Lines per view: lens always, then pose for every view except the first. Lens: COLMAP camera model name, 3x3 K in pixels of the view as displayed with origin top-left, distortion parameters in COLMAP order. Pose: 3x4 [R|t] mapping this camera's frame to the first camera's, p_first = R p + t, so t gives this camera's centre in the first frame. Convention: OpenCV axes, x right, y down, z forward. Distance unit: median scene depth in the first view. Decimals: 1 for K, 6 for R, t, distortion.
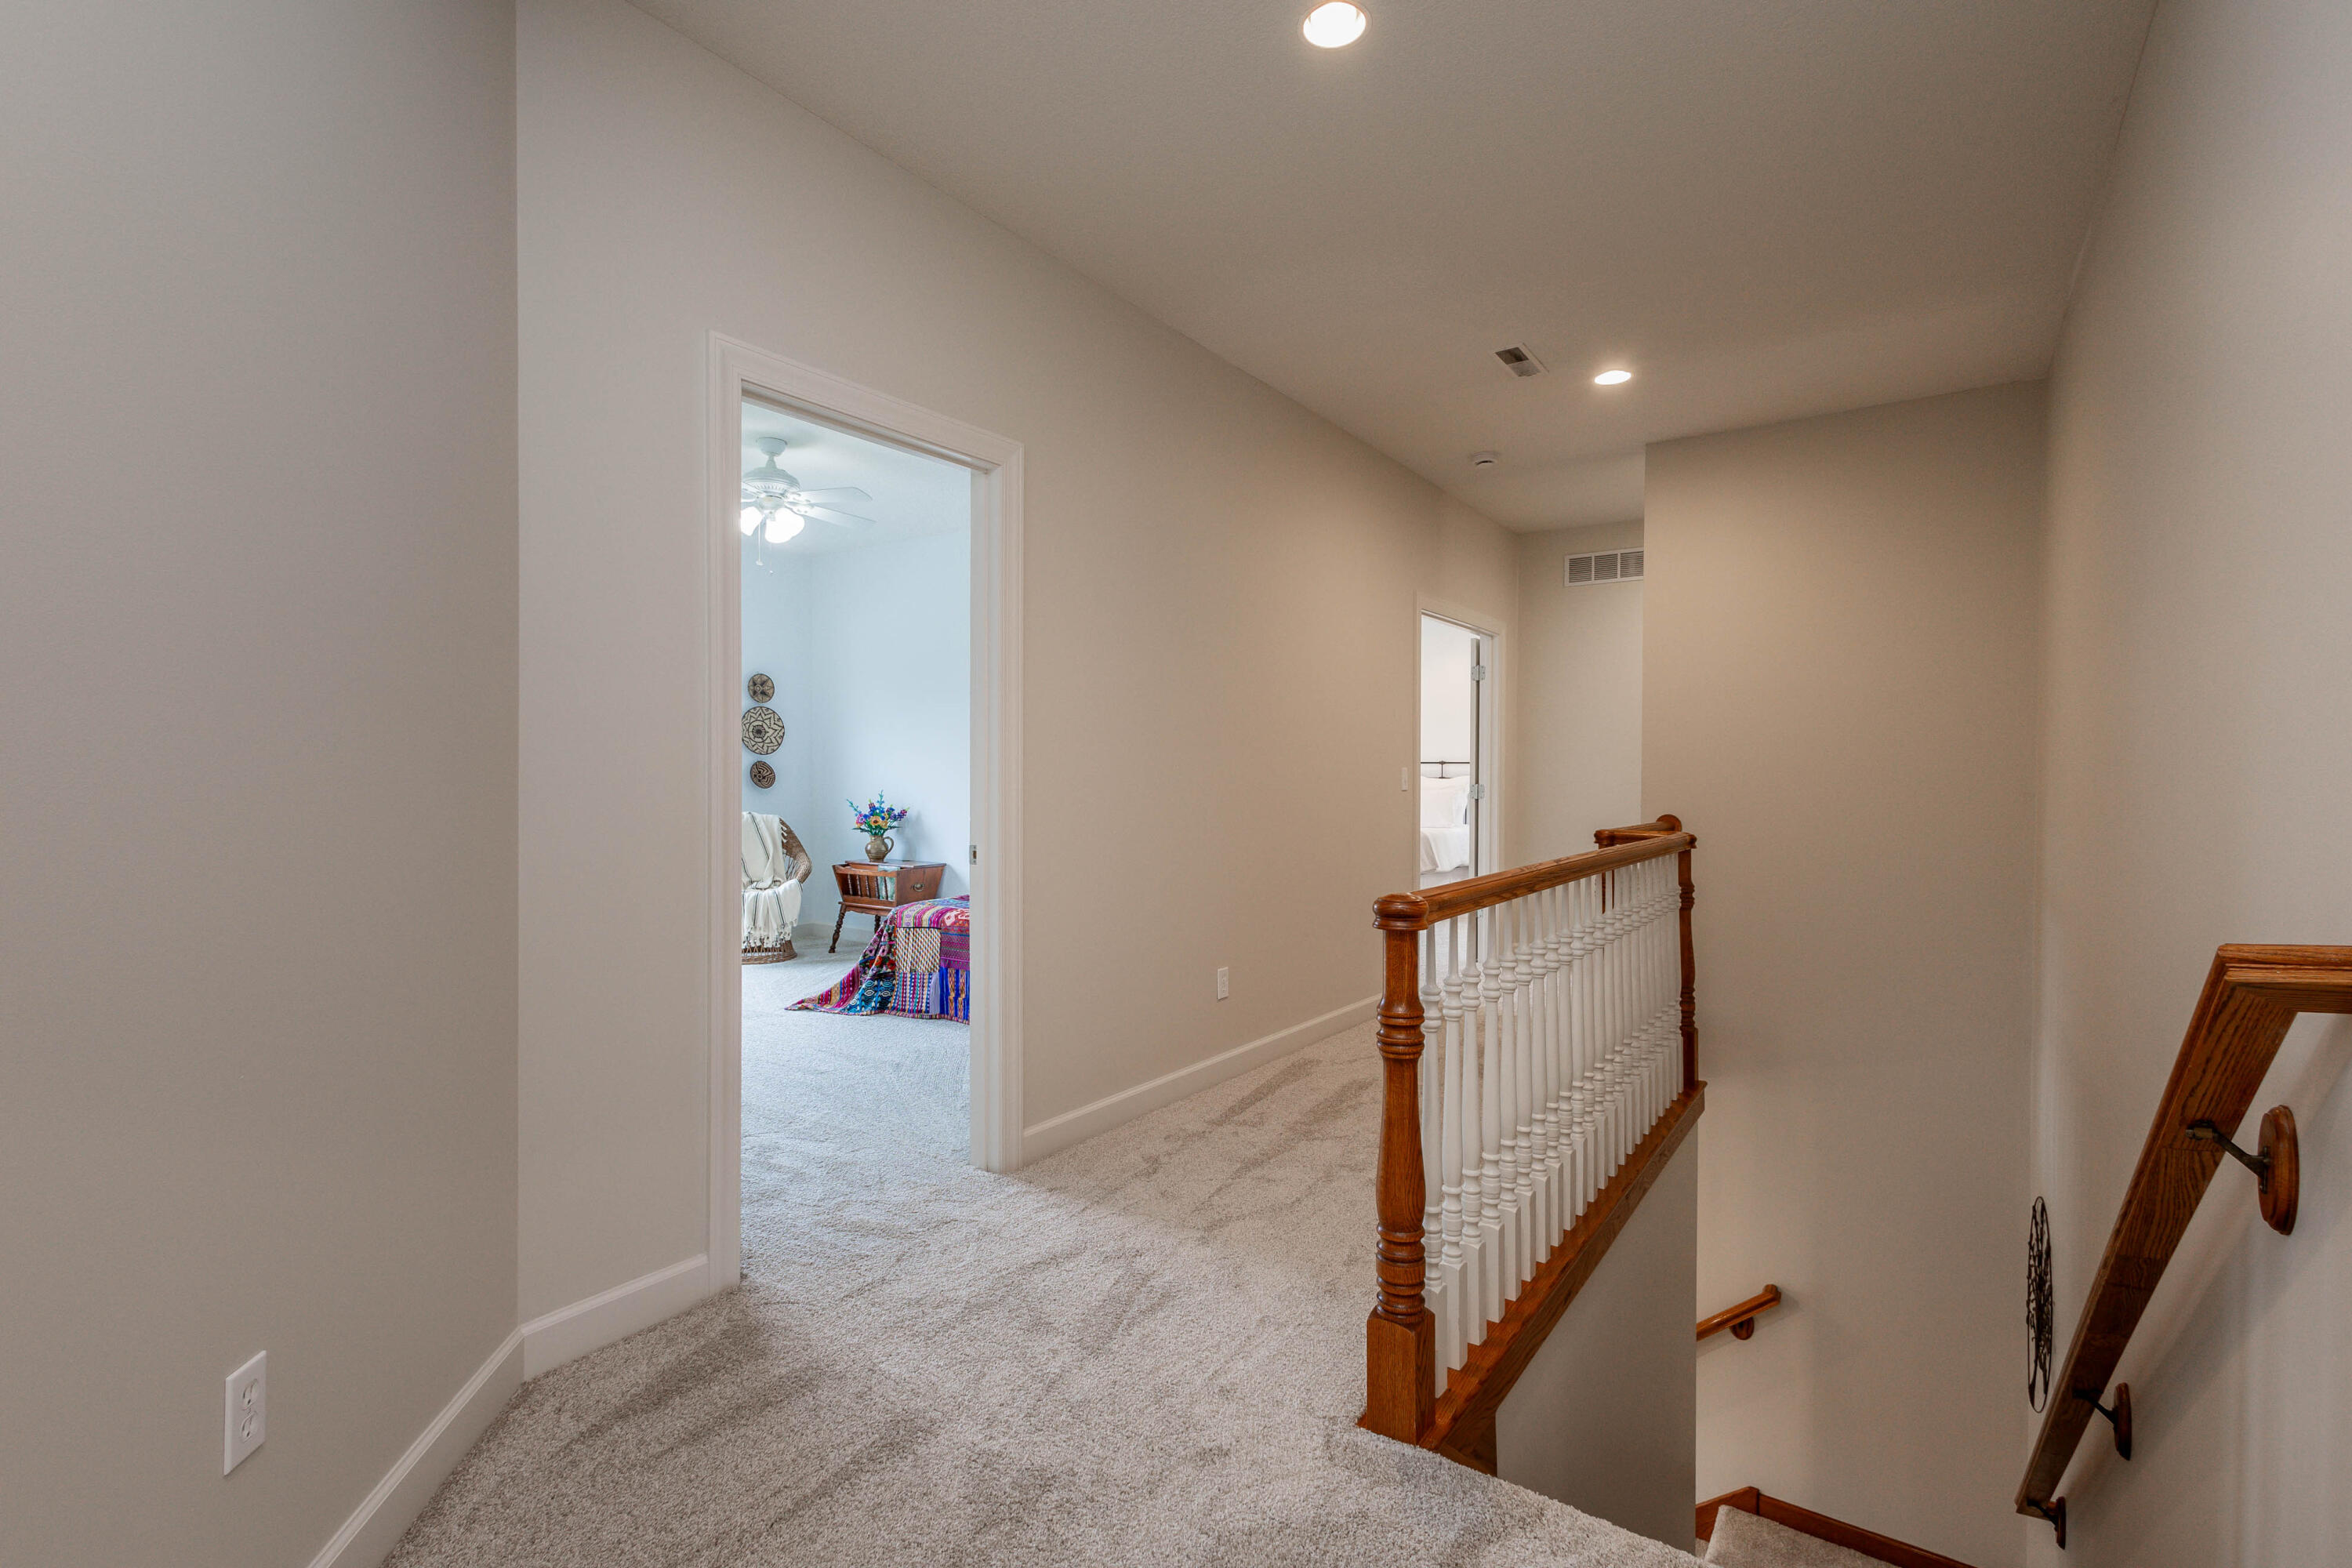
lens RADIAL K [[1086.4, 0, 1181.3], [0, 1086.4, 782.2], [0, 0, 1]] dist [0.005694, 0.000163]
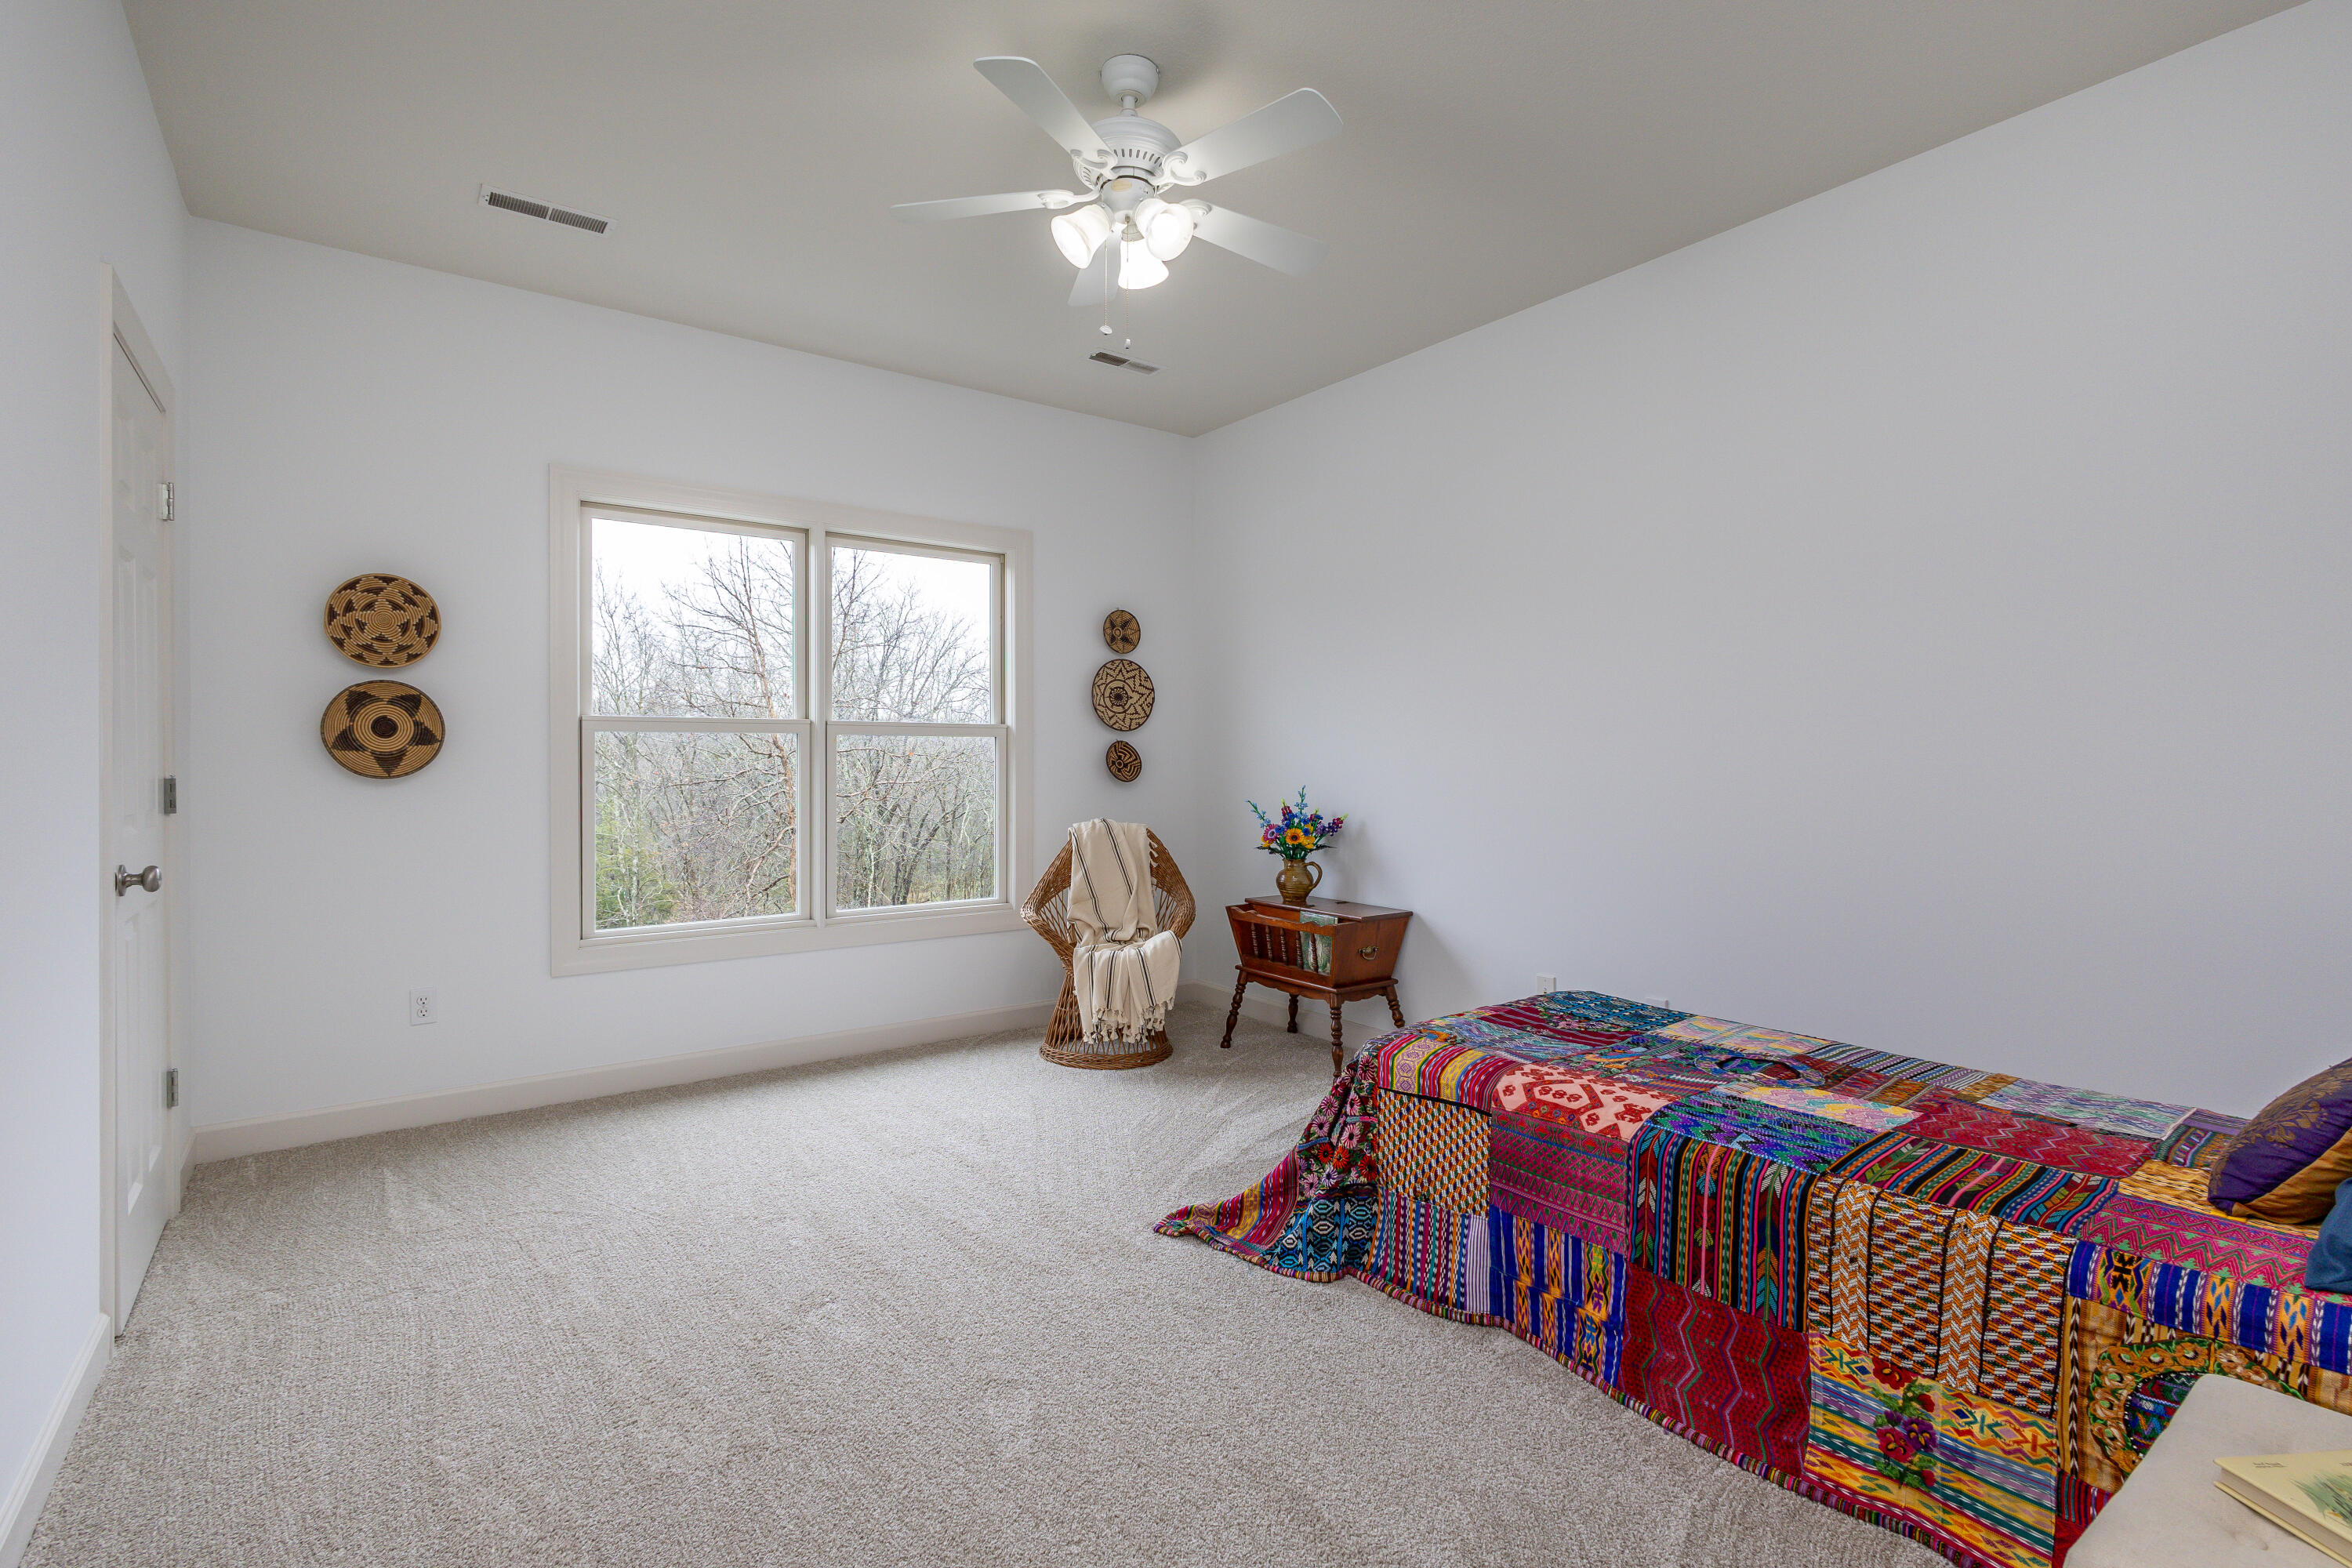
lens RADIAL K [[1086.4, 0, 1178.0], [0, 1086.4, 784.1], [0, 0, 1]] dist [0.005694, 0.000163]
pose [[0.945886, 0.003418, -0.324481, -0.150229], [0.000751, 0.999919, 0.012721, -0.001874], [0.324498, -0.012277, 0.945807, 0.416105]]
